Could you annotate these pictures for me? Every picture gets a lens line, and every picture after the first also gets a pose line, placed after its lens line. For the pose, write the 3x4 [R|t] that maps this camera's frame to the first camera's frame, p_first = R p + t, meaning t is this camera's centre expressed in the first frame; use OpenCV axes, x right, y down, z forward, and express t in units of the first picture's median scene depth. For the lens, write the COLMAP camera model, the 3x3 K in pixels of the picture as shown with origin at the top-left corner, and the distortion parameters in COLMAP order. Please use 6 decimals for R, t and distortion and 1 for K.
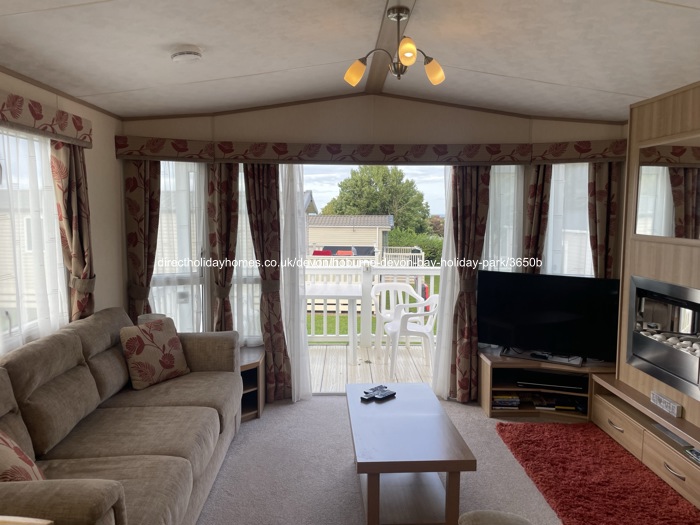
lens RADIAL K [[536.2, 0, 354.9], [0, 536.2, 261.2], [0, 0, 1]] dist [0.067417, -0.079360]
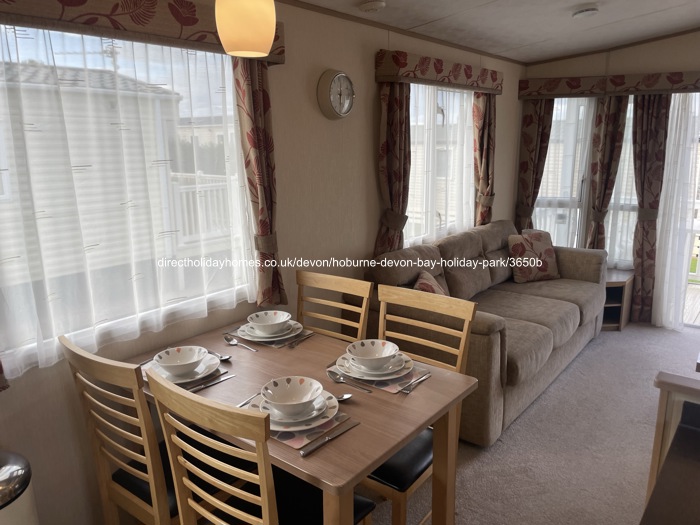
lens RADIAL K [[536.2, 0, 344.0], [0, 536.2, 260.3], [0, 0, 1]] dist [0.067417, -0.079360]
pose [[0.764014, 0.128349, -0.632305, 0.081091], [-0.048599, 0.988678, 0.141966, 0.015342], [0.643367, -0.077735, 0.761601, -0.217966]]
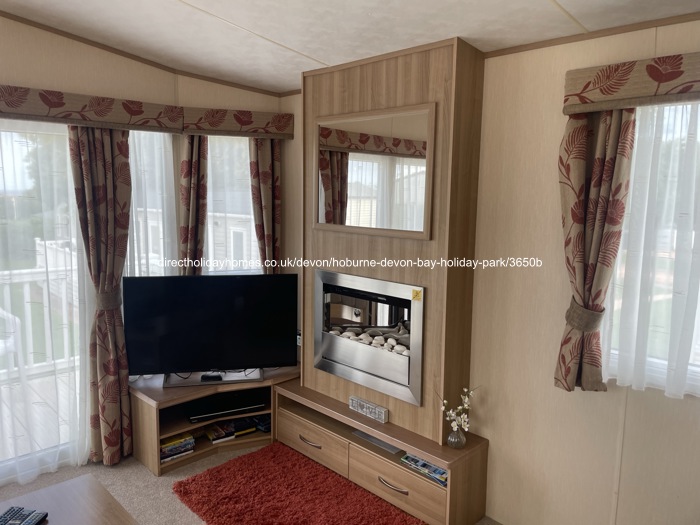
lens RADIAL K [[536.2, 0, 353.3], [0, 536.2, 260.6], [0, 0, 1]] dist [0.067417, -0.079360]
pose [[0.736438, -0.080420, 0.671708, -0.027460], [0.054062, 0.996730, 0.060060, -0.033020], [-0.674342, -0.007916, 0.738377, 0.271588]]
